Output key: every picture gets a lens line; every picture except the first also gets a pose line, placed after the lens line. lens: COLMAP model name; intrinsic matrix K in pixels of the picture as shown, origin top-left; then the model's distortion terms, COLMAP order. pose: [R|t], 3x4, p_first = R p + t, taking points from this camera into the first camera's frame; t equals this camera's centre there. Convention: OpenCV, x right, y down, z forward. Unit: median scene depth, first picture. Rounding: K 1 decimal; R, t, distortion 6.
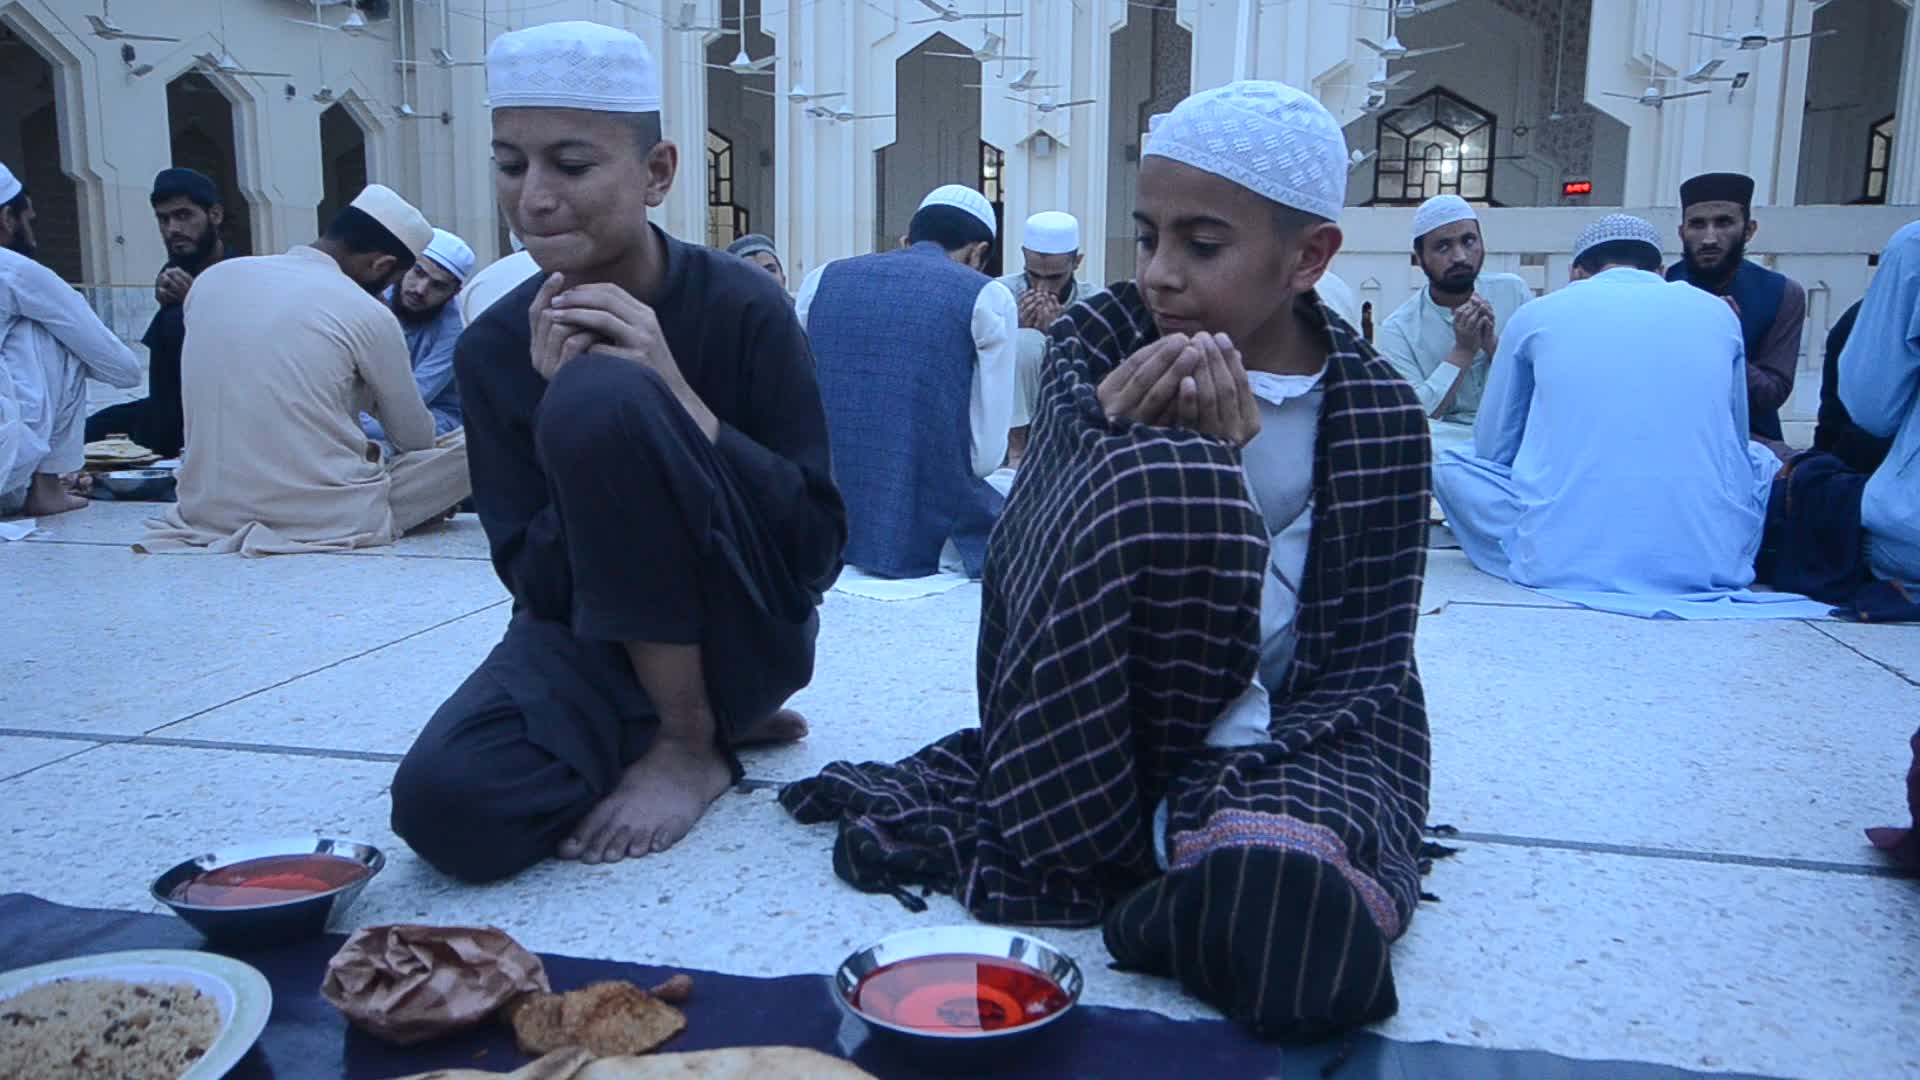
lens RADIAL K [[1549.4, 0, 960.0], [0, 1549.4, 540.0], [0, 0, 1]] dist [0.002386, -0.001537]
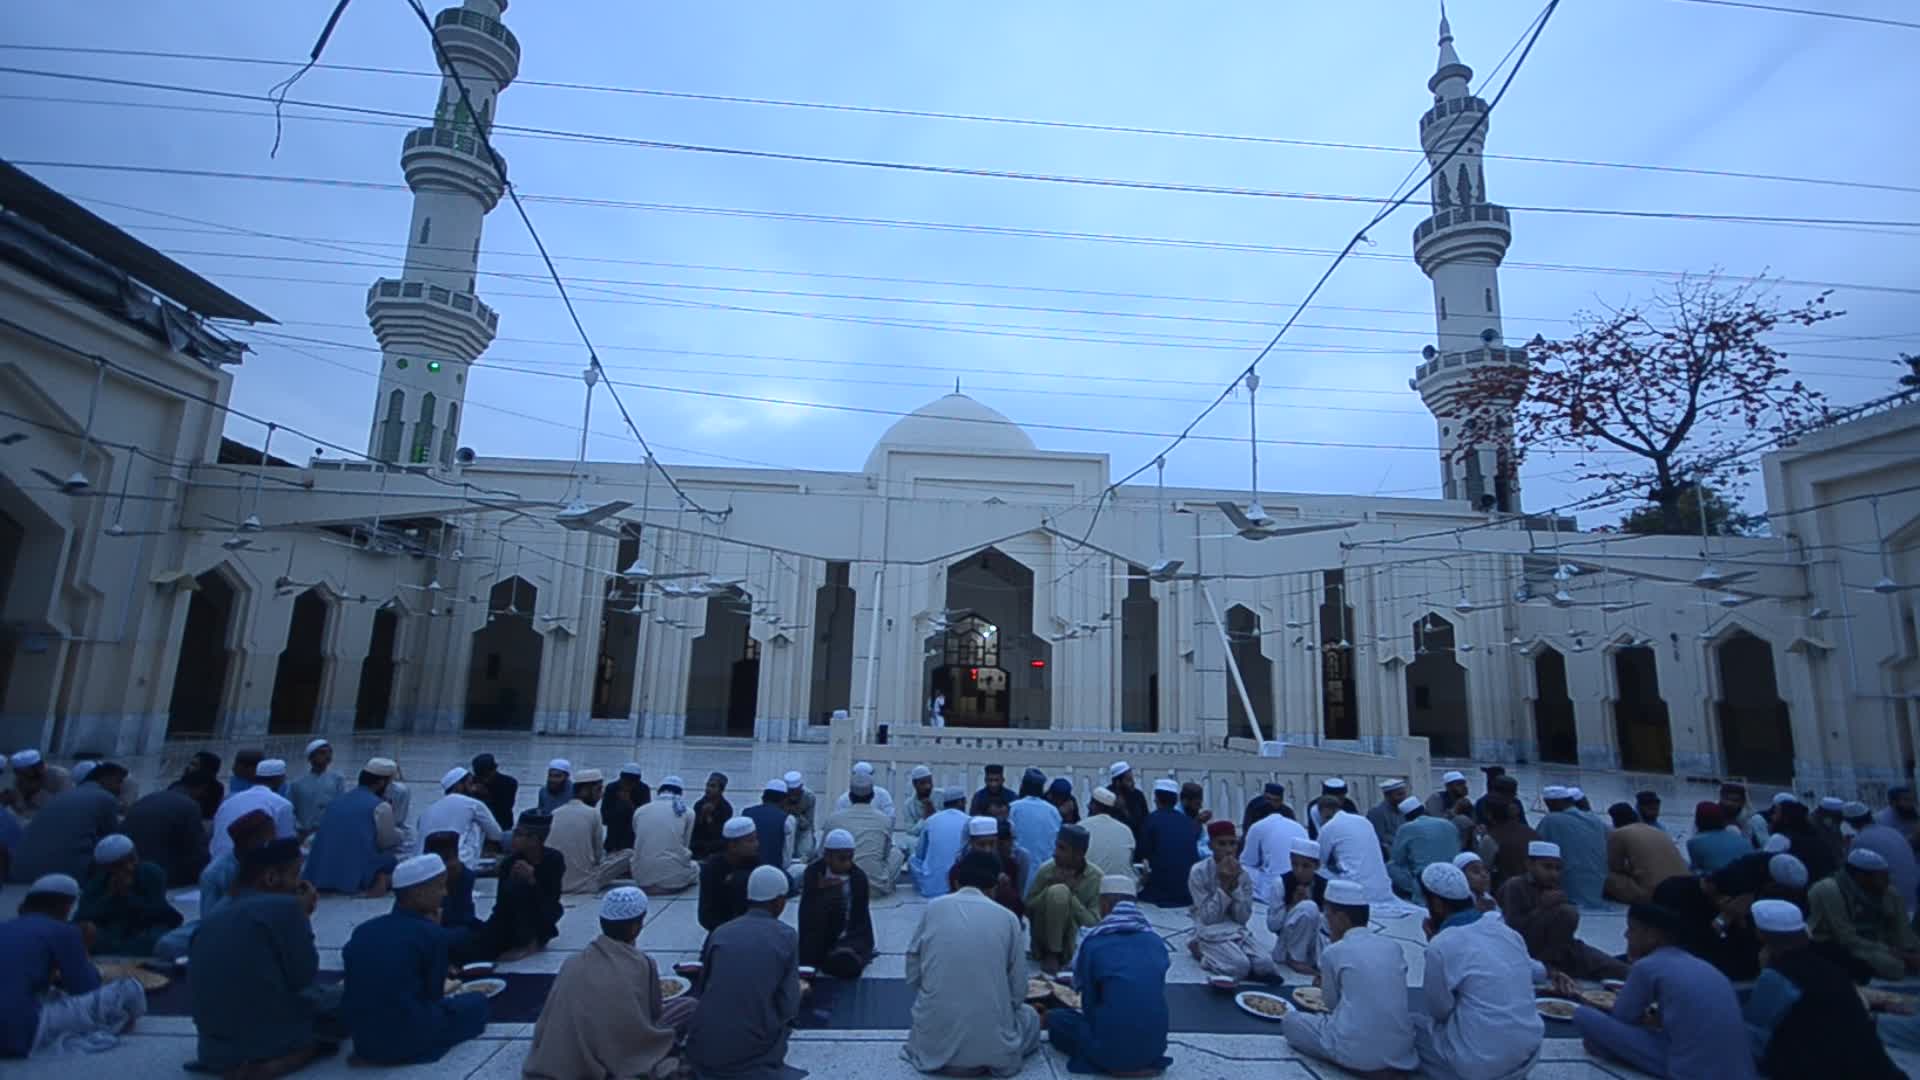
lens RADIAL K [[881.6, 0, 960.0], [0, 881.6, 540.0], [0, 0, 1]] dist [0.007712, -0.006089]
pose [[0.965625, 0.065681, 0.251503, -0.023077], [0.017975, 0.948361, -0.316683, -0.016266], [-0.259316, 0.310318, 0.914581, -0.182646]]
